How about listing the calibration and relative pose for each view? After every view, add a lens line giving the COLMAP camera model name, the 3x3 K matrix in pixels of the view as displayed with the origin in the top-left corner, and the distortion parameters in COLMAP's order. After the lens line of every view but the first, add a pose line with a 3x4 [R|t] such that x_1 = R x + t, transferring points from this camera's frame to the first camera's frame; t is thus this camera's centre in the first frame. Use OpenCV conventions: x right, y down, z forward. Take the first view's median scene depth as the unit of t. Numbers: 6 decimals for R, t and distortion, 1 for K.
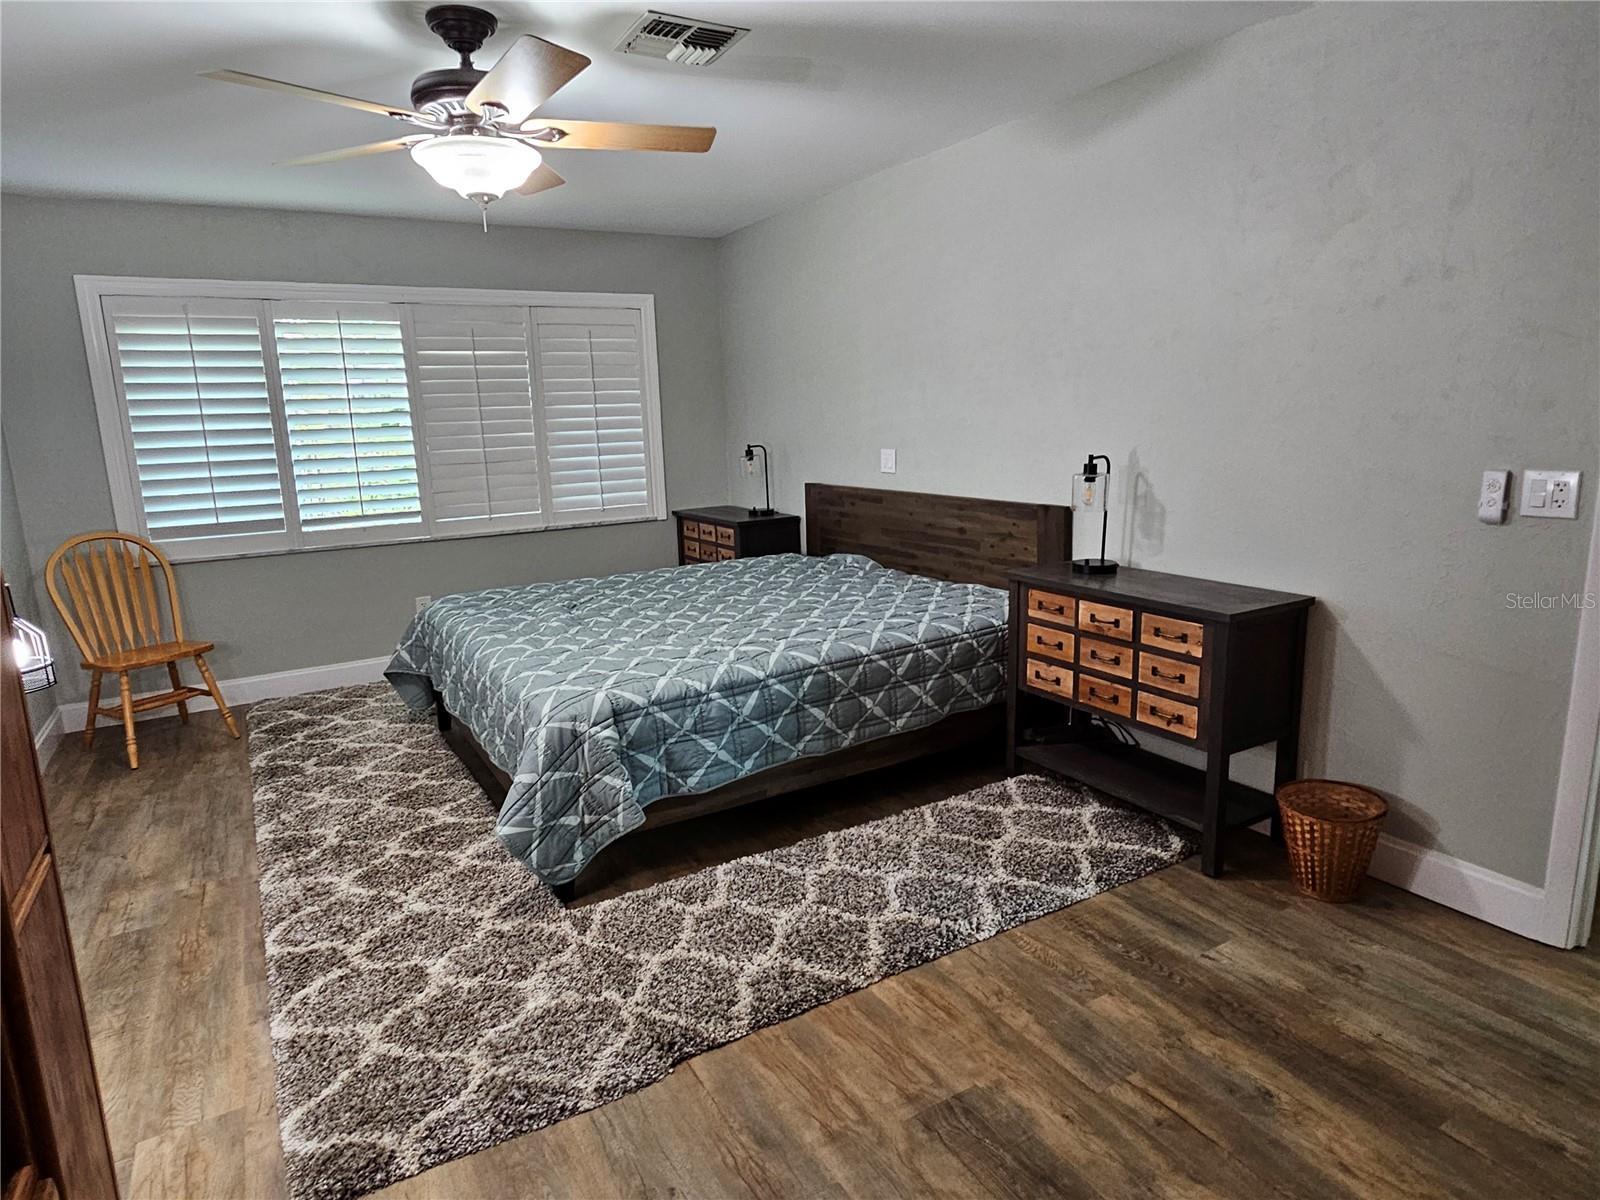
lens RADIAL K [[941.5, 0, 798.0], [0, 941.5, 599.1], [0, 0, 1]] dist [0.000913, -0.002242]
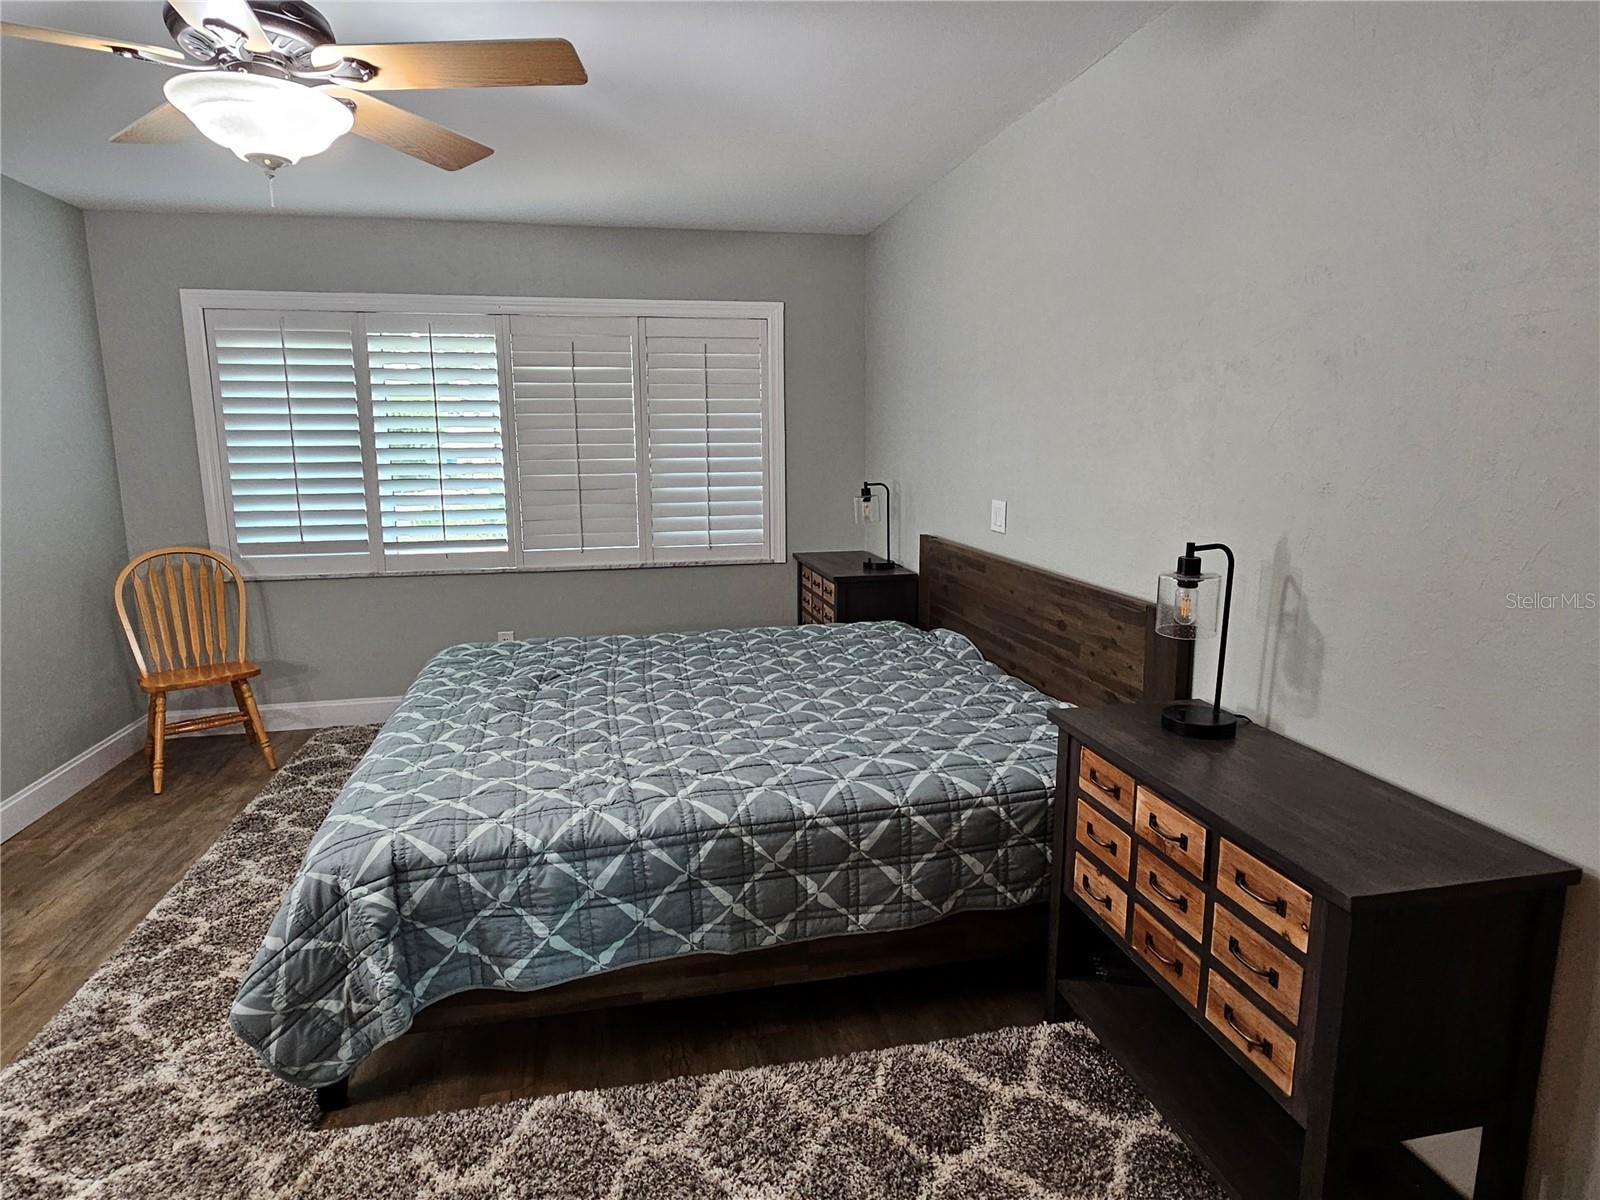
lens RADIAL K [[941.5, 0, 801.5], [0, 941.5, 602.4], [0, 0, 1]] dist [0.000913, -0.002242]
pose [[0.948660, 0.081987, -0.305487, 0.250368], [-0.086000, 0.996295, 0.000323, -0.090059], [0.304381, 0.025965, 0.952196, 0.333955]]
